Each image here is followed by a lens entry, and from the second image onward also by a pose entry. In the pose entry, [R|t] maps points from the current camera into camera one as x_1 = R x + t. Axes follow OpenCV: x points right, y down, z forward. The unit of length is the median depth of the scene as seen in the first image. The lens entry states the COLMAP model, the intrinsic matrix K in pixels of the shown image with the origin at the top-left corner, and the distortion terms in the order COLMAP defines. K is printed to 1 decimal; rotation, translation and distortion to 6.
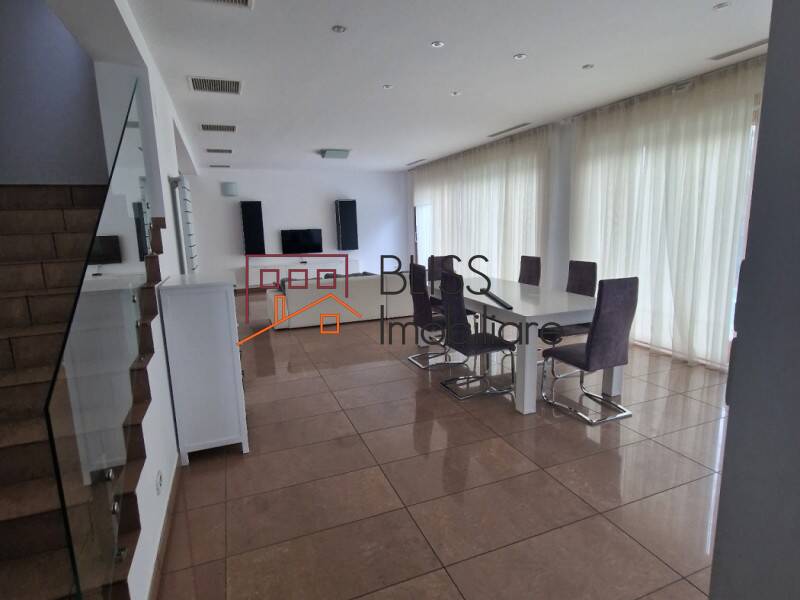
lens RADIAL K [[438.0, 0, 400.3], [0, 438.0, 299.7], [0, 0, 1]] dist [-0.001542, -0.001108]
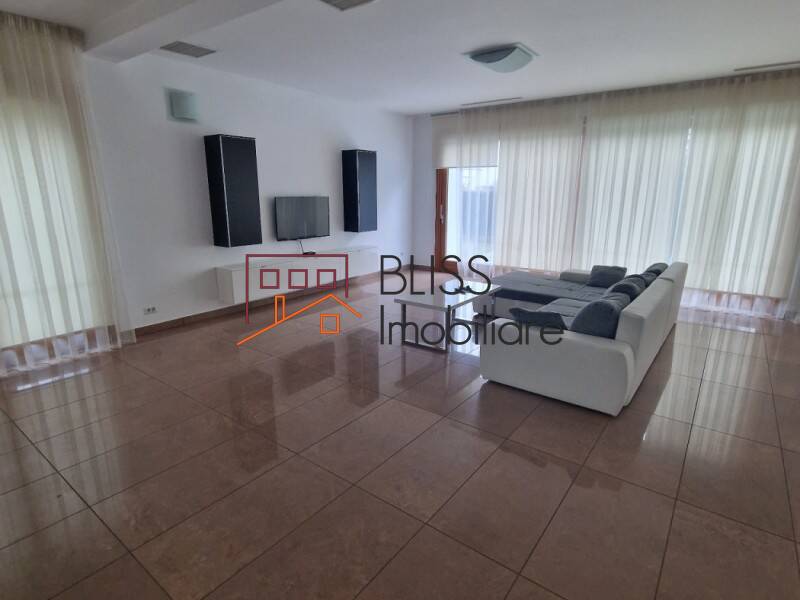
lens RADIAL K [[438.0, 0, 401.0], [0, 438.0, 301.0], [0, 0, 1]] dist [-0.001542, -0.001108]
pose [[0.748571, -0.126778, 0.650821, -0.542980], [0.090978, 0.991906, 0.088578, -0.061284], [-0.656783, -0.007096, 0.754046, 0.473209]]
